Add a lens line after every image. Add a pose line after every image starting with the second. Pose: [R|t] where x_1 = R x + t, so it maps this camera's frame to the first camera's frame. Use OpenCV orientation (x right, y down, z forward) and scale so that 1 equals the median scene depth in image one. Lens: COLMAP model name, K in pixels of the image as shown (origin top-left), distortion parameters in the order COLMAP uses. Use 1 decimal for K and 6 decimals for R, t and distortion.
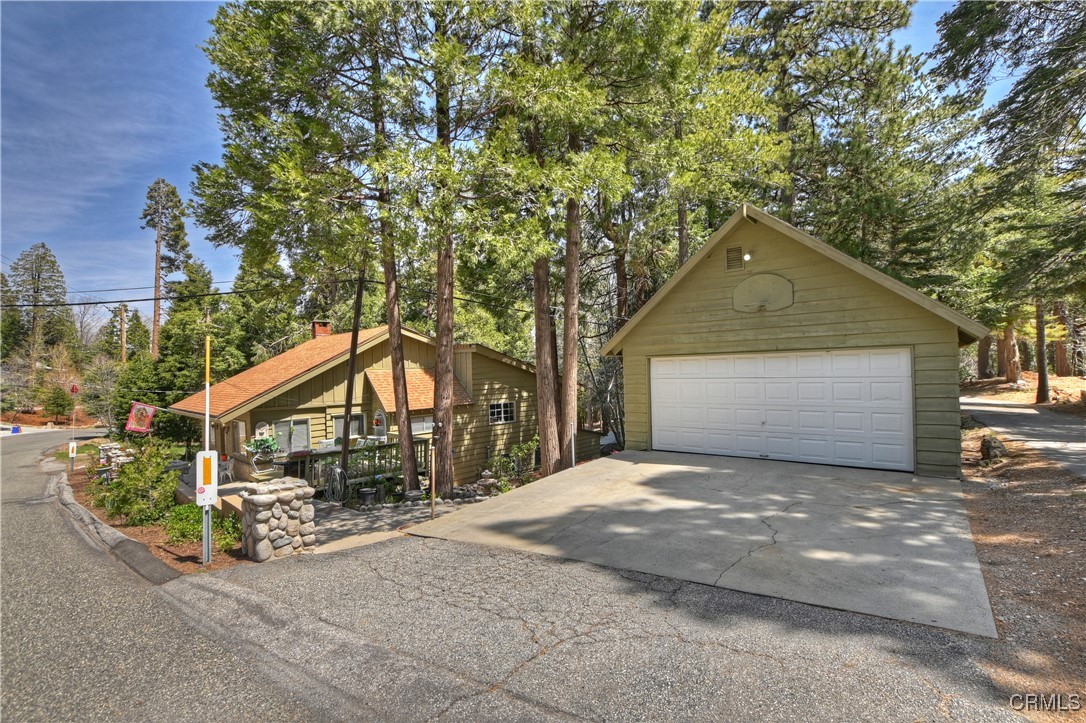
lens RADIAL K [[498.2, 0, 547.6], [0, 498.2, 365.3], [0, 0, 1]] dist [-0.016094, -0.000883]
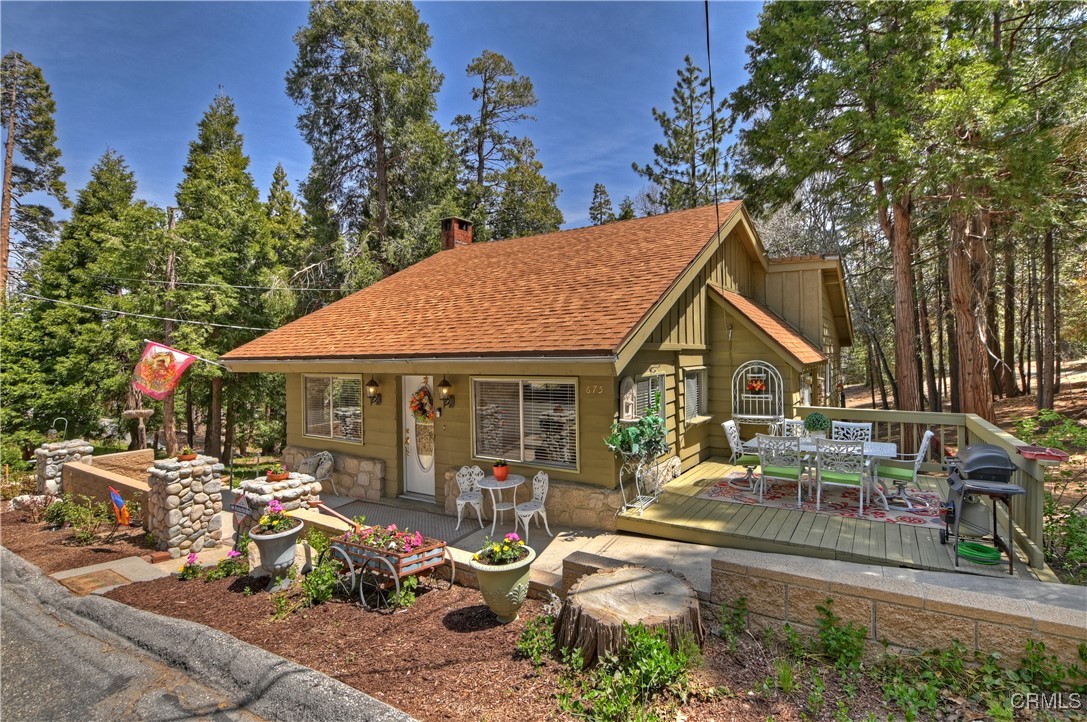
lens RADIAL K [[510.5, 0, 547.5], [0, 510.5, 352.7], [0, 0, 1]] dist [-0.027352, 0.003867]
pose [[0.976887, 0.017895, 0.213008, -0.306992], [-0.017164, 0.999839, -0.005283, 0.041411], [-0.213068, 0.001505, 0.977036, 0.261472]]
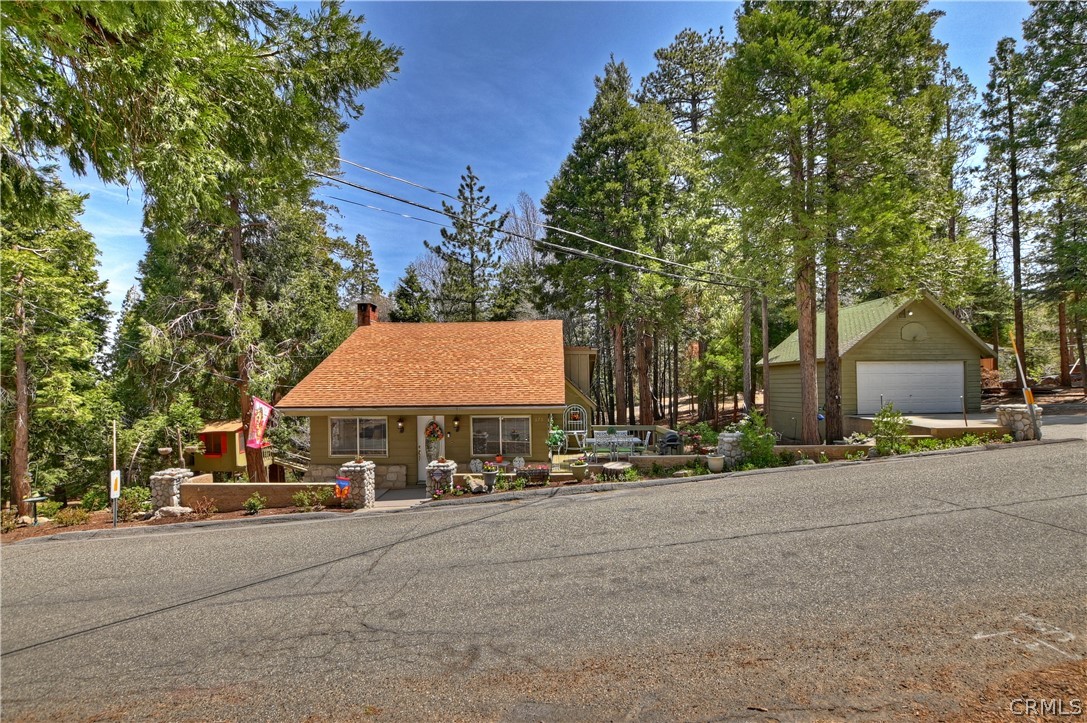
lens RADIAL K [[517.0, 0, 536.1], [0, 517.0, 383.4], [0, 0, 1]] dist [-0.026295, -0.000400]
pose [[0.726890, 0.025452, 0.686282, -0.527362], [-0.015384, 0.999666, -0.020780, 0.033145], [-0.686581, 0.004547, 0.727039, 0.138699]]
